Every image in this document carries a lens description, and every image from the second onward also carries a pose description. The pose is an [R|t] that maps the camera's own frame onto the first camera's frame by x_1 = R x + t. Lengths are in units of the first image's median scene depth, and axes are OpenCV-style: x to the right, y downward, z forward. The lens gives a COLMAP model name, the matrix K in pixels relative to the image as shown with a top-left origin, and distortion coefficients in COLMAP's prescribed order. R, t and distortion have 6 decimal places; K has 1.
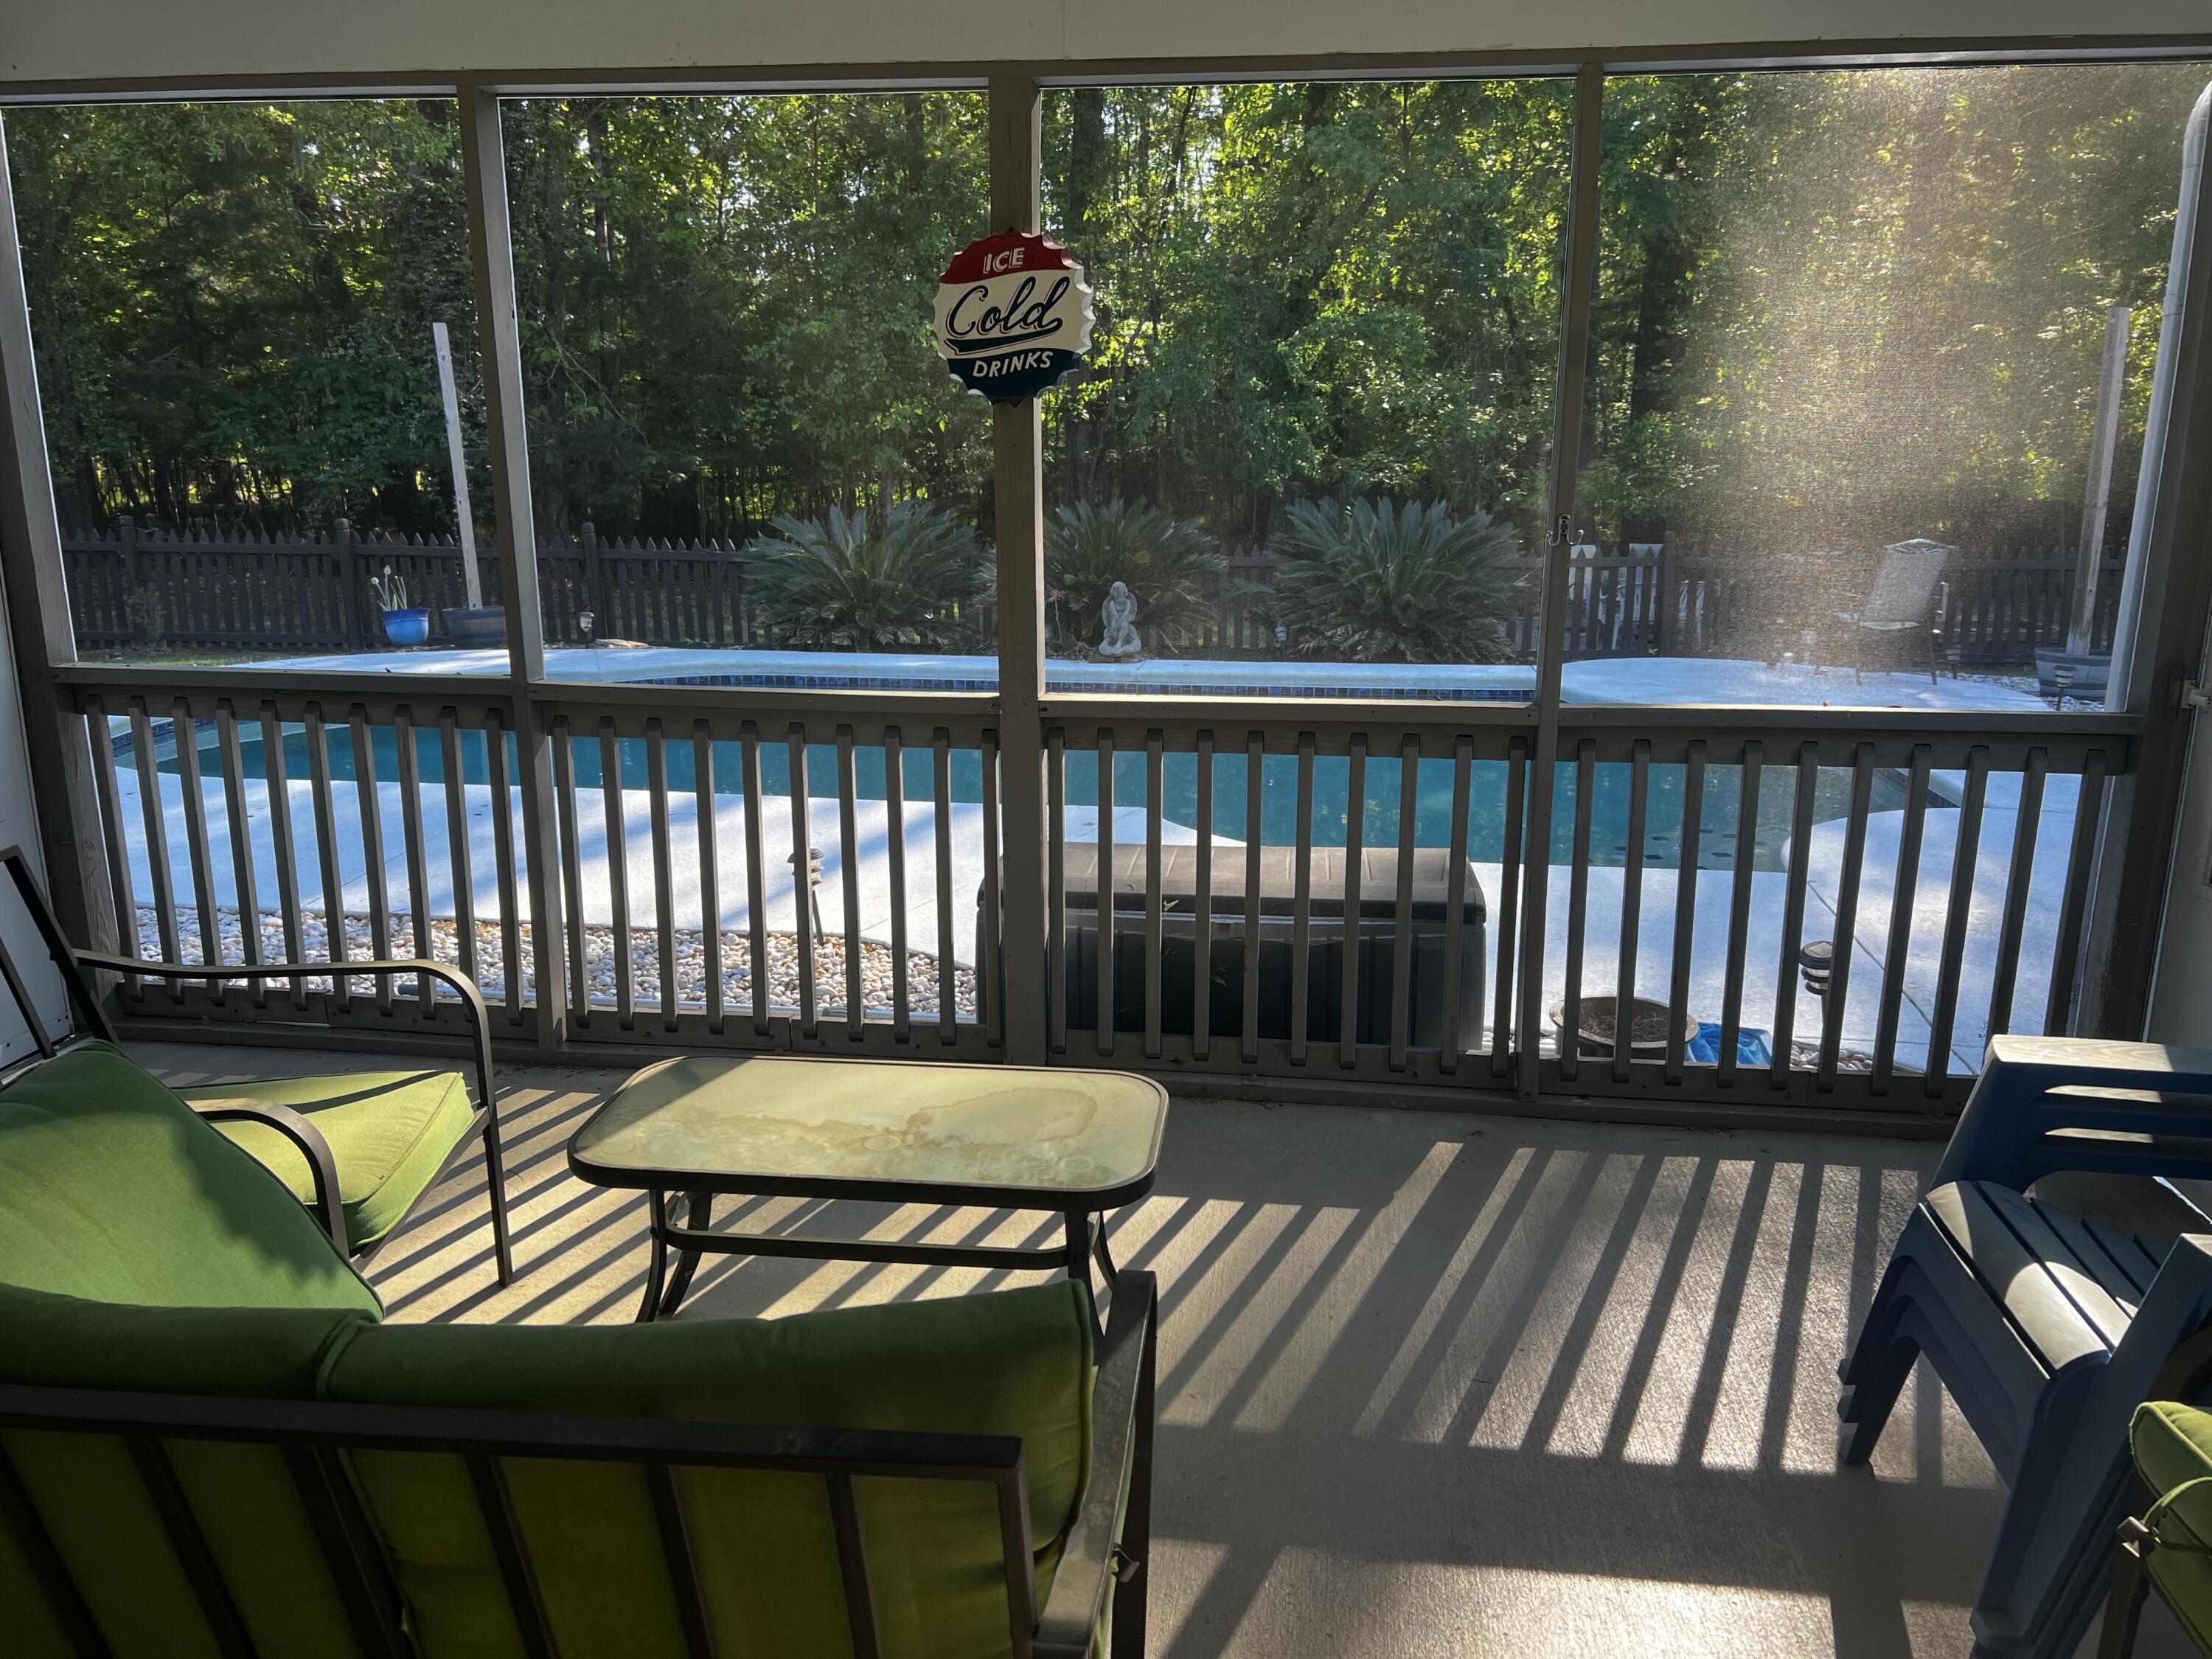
lens RADIAL K [[1627.7, 0, 1106.0], [0, 1627.7, 829.5], [0, 0, 1]] dist [-0.000522, -0.003323]
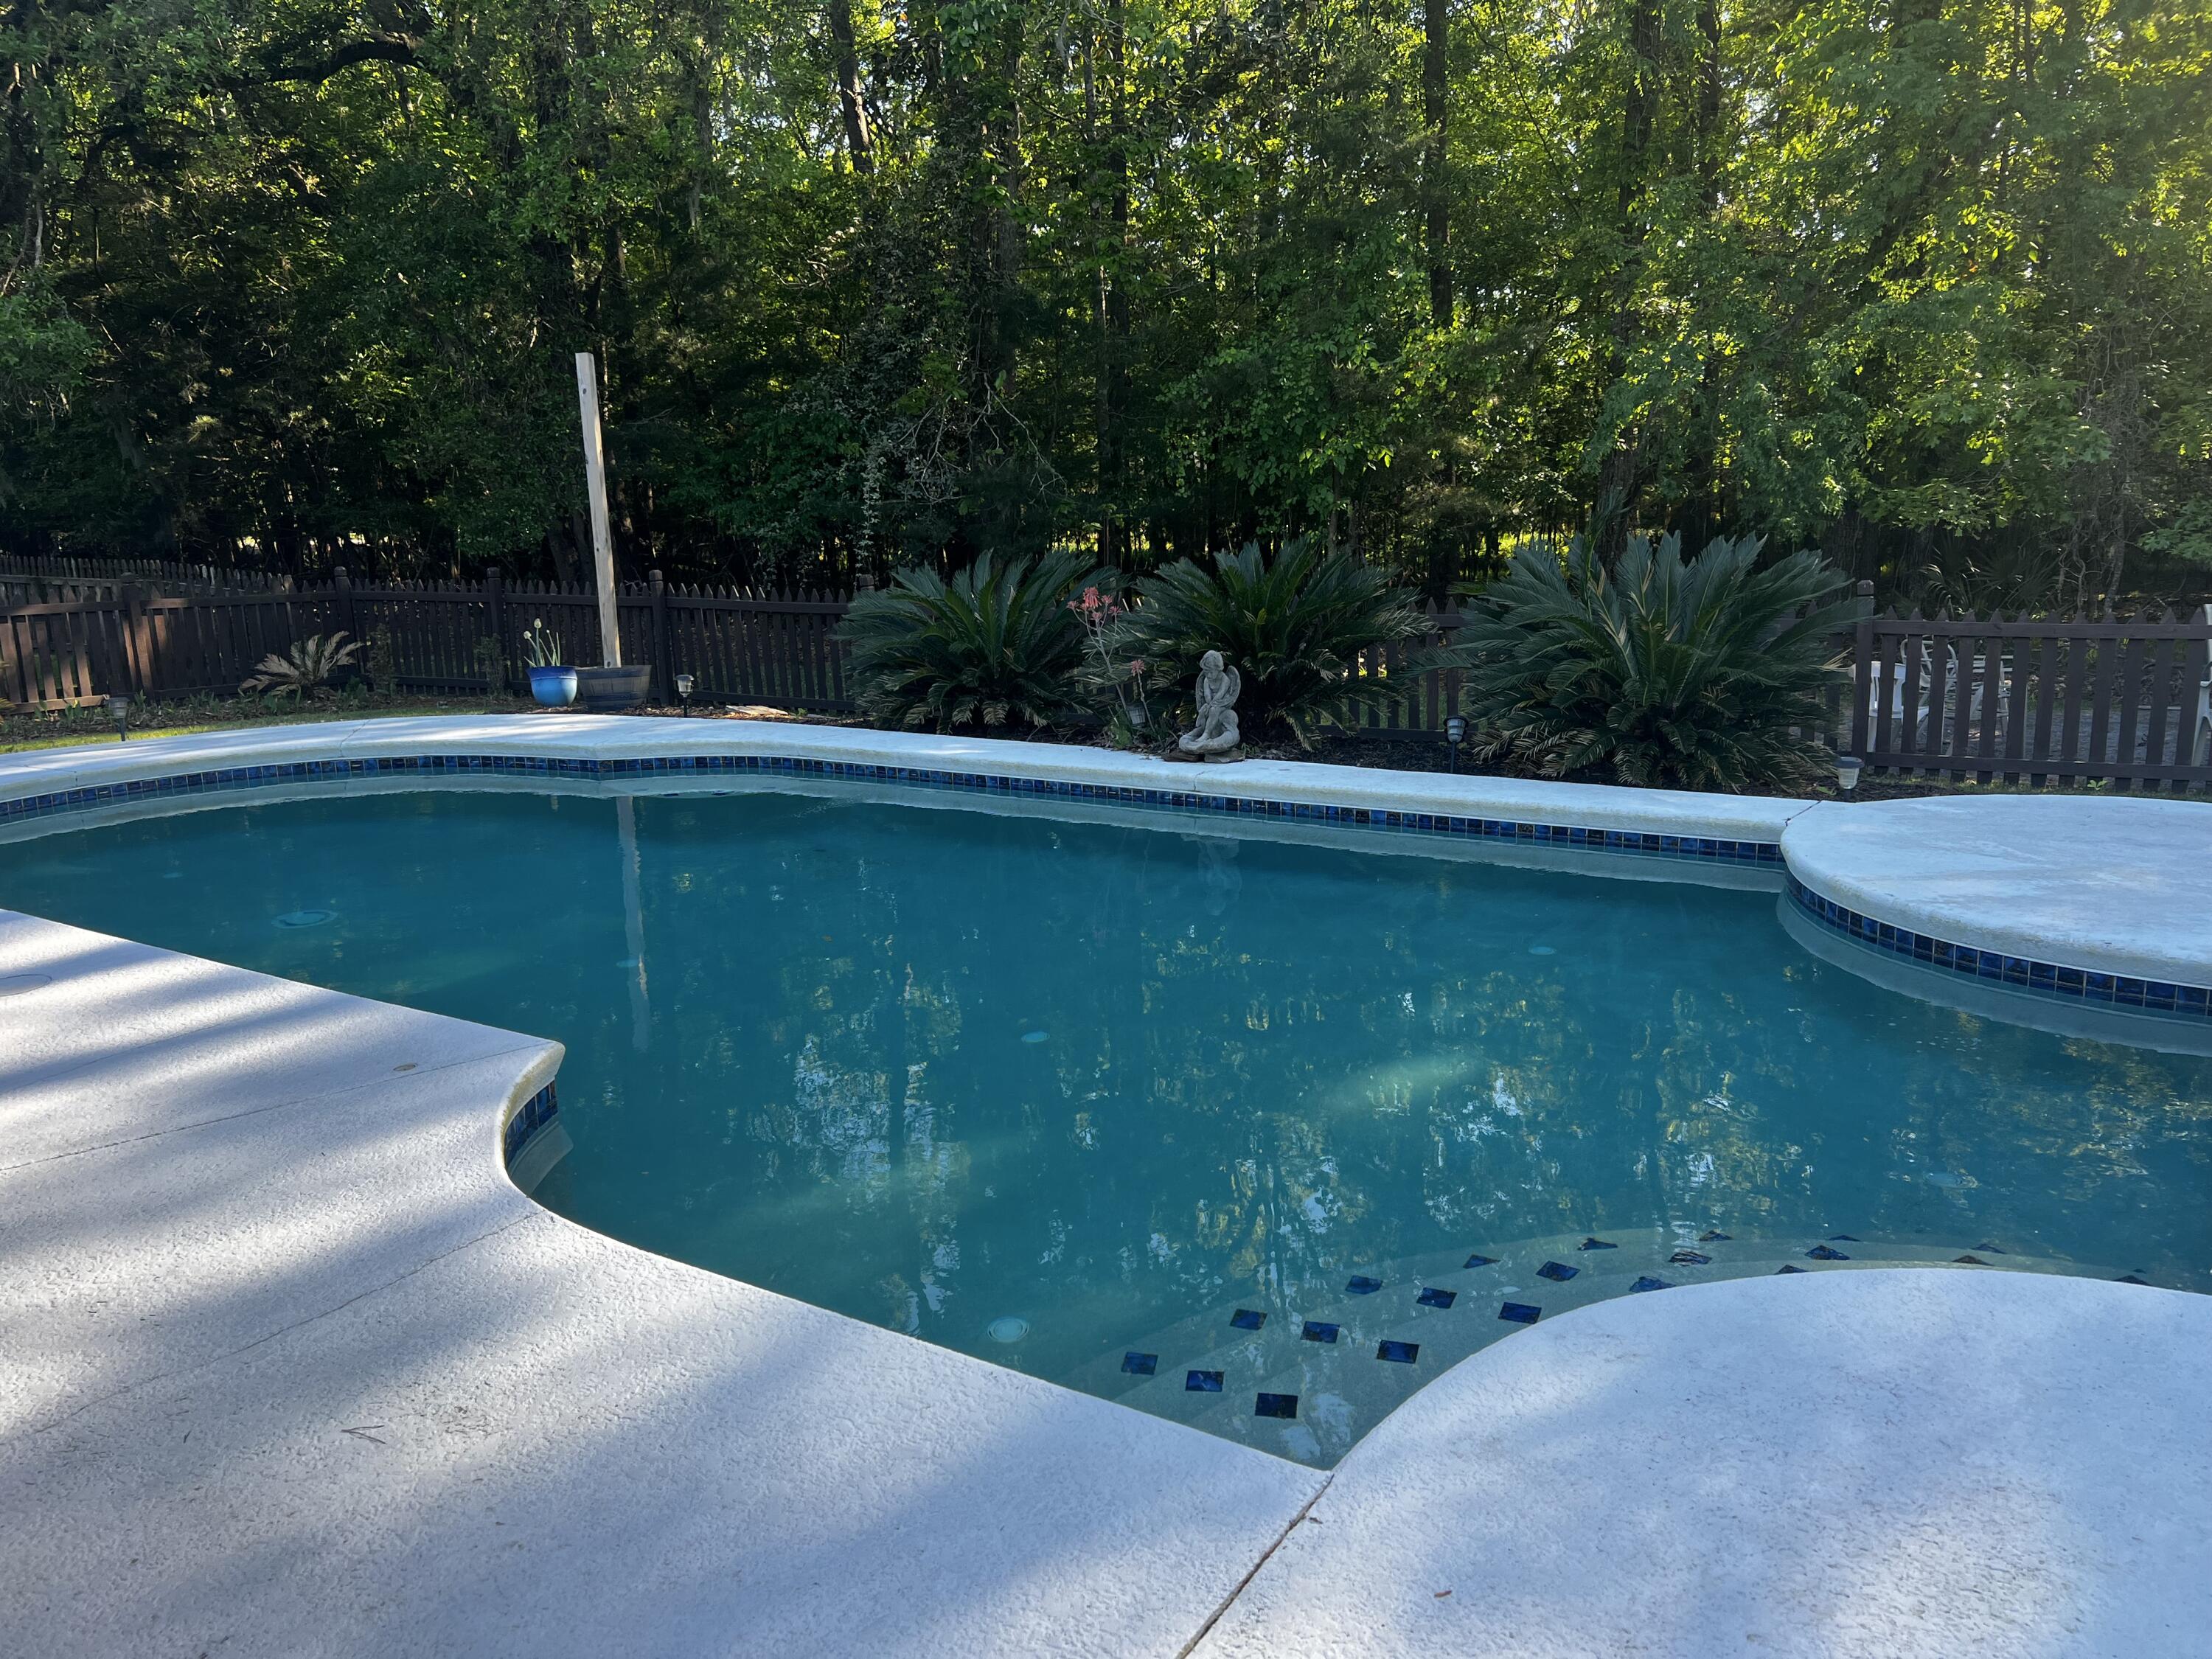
lens RADIAL K [[1627.7, 0, 1106.0], [0, 1627.7, 829.5], [0, 0, 1]] dist [-0.000522, -0.003323]
pose [[0.897507, 0.065685, -0.436082, 0.263329], [-0.079829, 0.996708, -0.014168, -0.054920], [0.433716, 0.047528, 0.899795, 0.309812]]
